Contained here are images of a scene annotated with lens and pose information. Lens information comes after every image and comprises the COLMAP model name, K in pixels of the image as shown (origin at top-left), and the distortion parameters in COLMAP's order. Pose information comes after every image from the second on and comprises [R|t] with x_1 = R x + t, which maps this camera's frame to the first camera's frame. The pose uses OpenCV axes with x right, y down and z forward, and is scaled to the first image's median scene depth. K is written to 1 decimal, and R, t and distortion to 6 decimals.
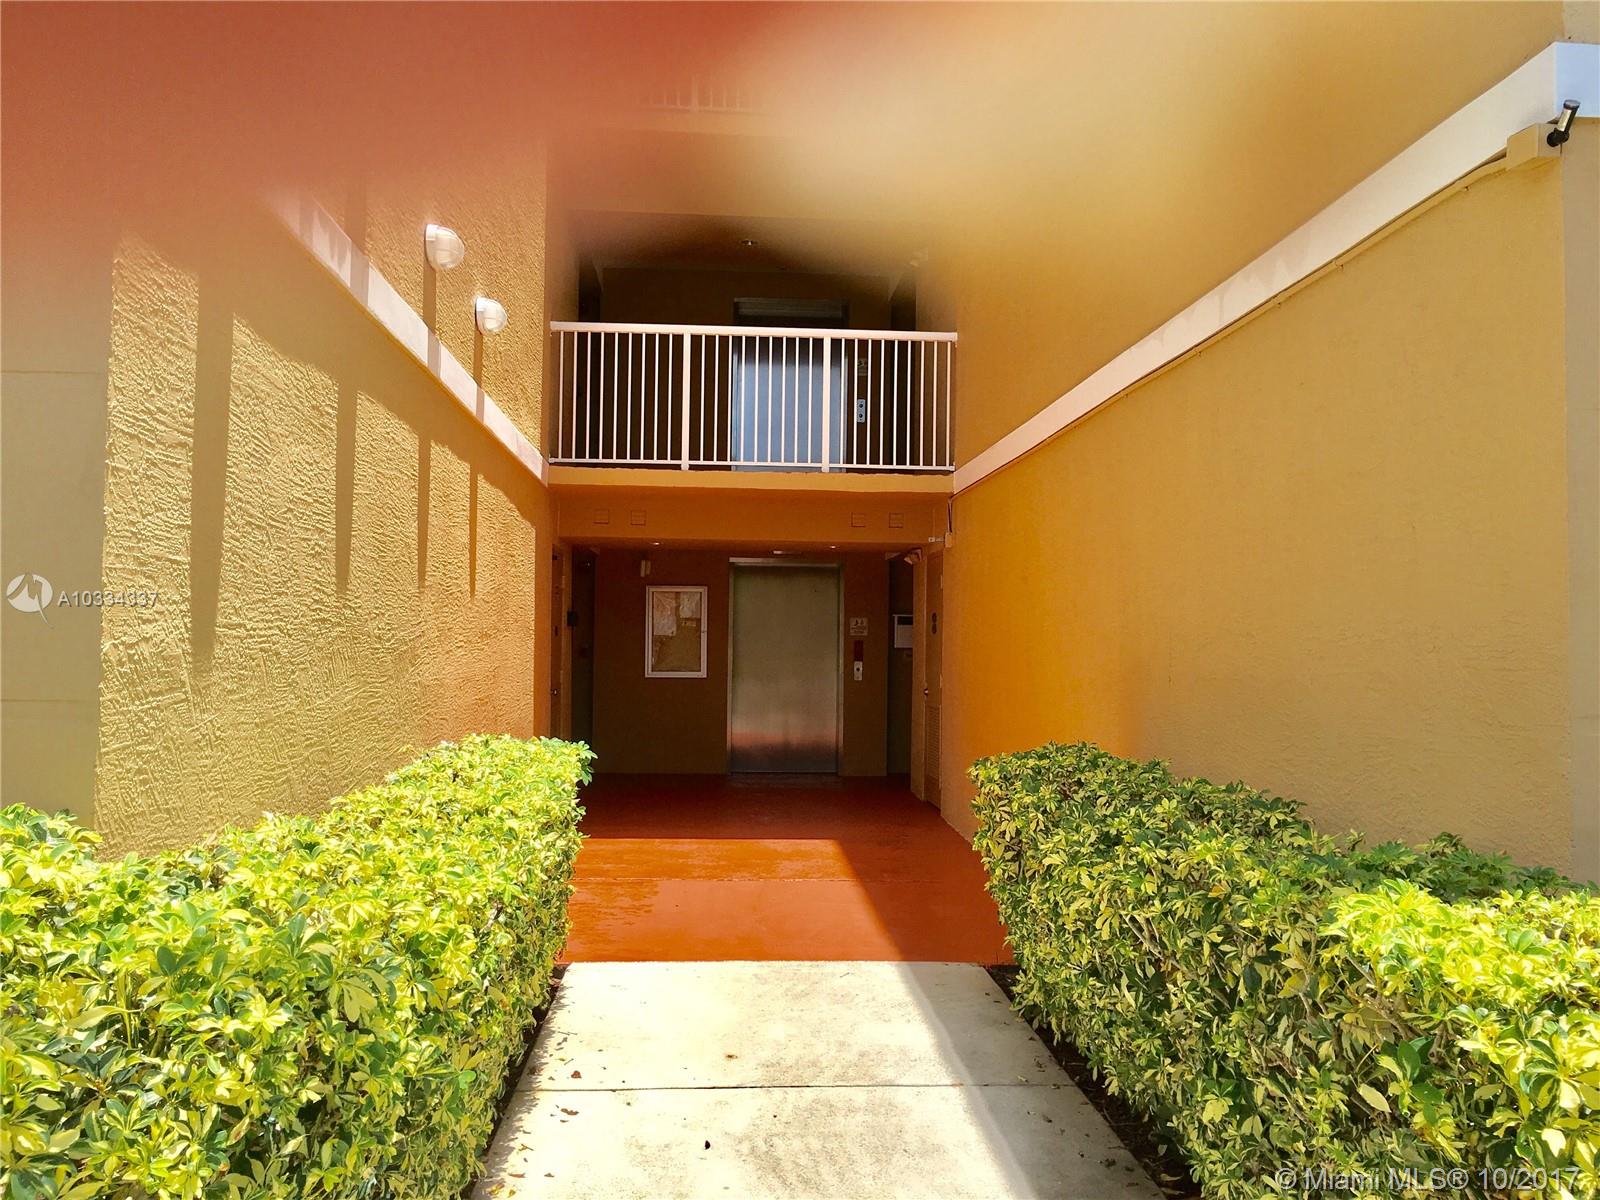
lens RADIAL K [[1416.6, 0, 801.2], [0, 1416.6, 601.7], [0, 0, 1]] dist [0.029573, -0.036163]
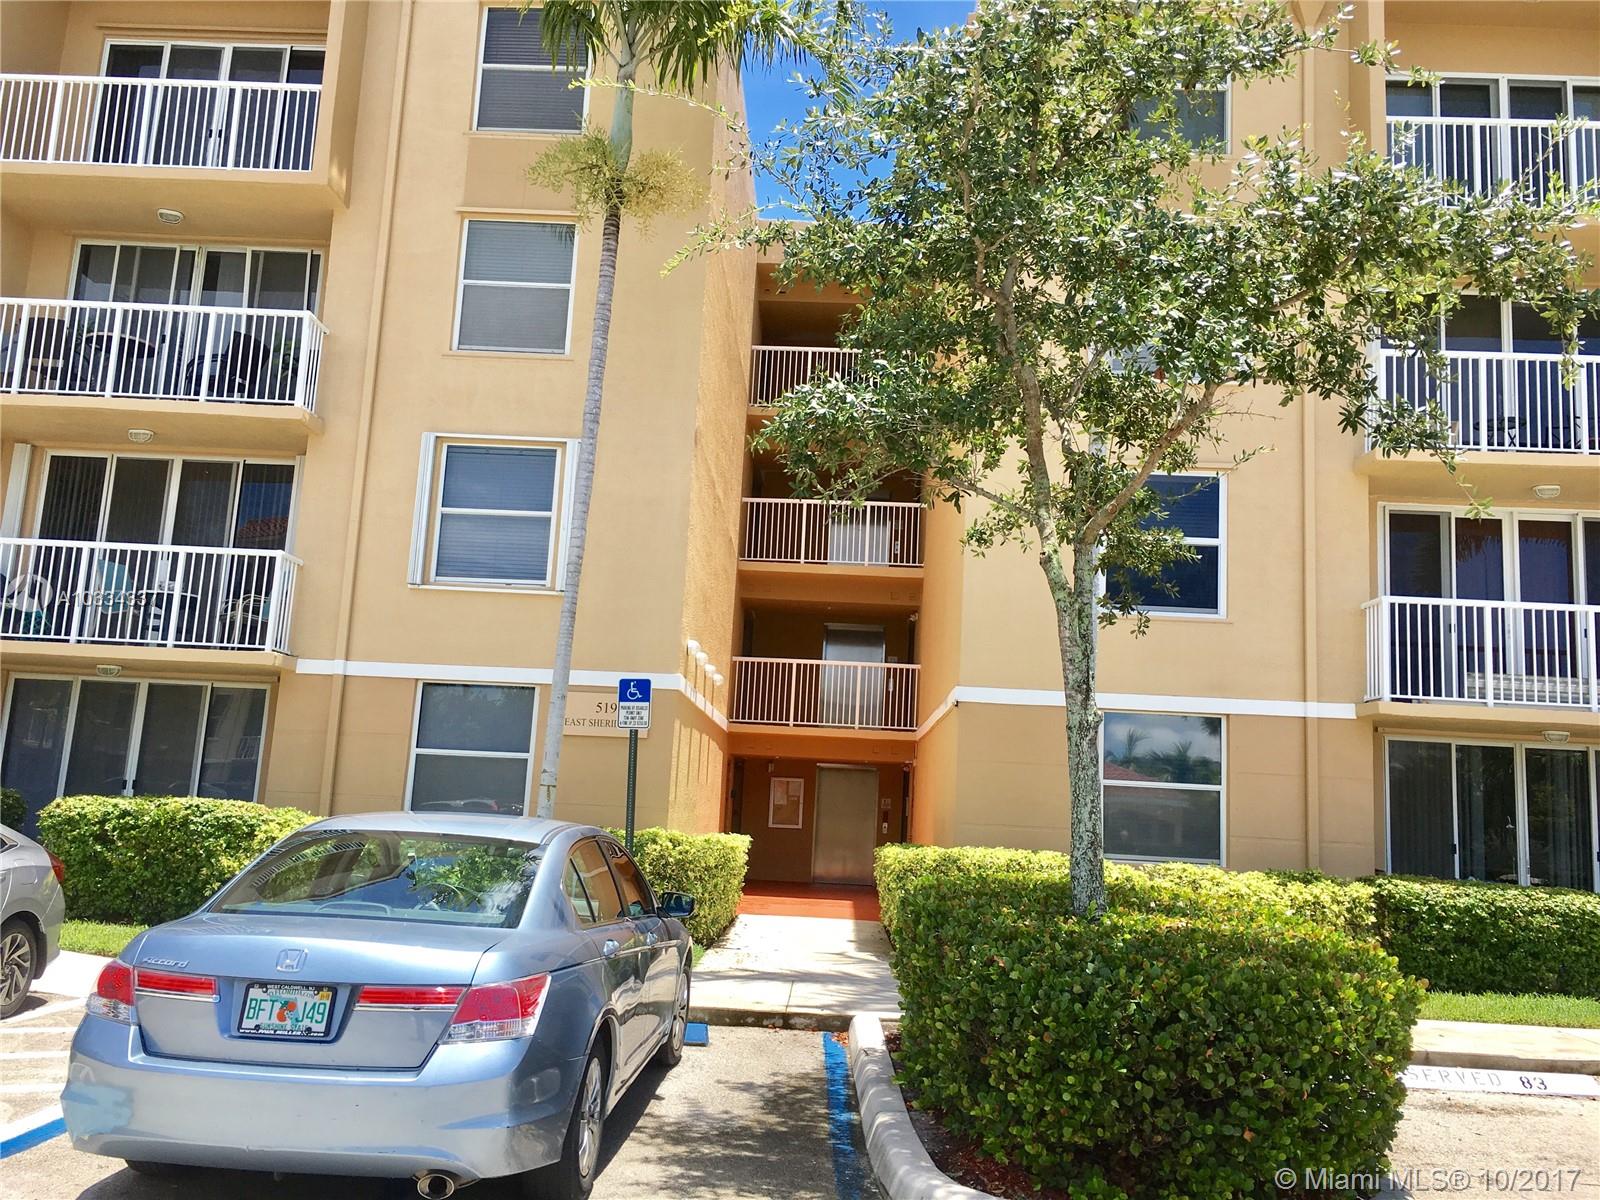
lens RADIAL K [[1416.6, 0, 810.2], [0, 1416.6, 598.0], [0, 0, 1]] dist [0.029573, -0.036163]
pose [[0.995884, 0.026482, -0.086683, 0.126243], [-0.036947, 0.991910, -0.121446, -0.025970], [0.082766, 0.124148, 0.988806, -1.132745]]
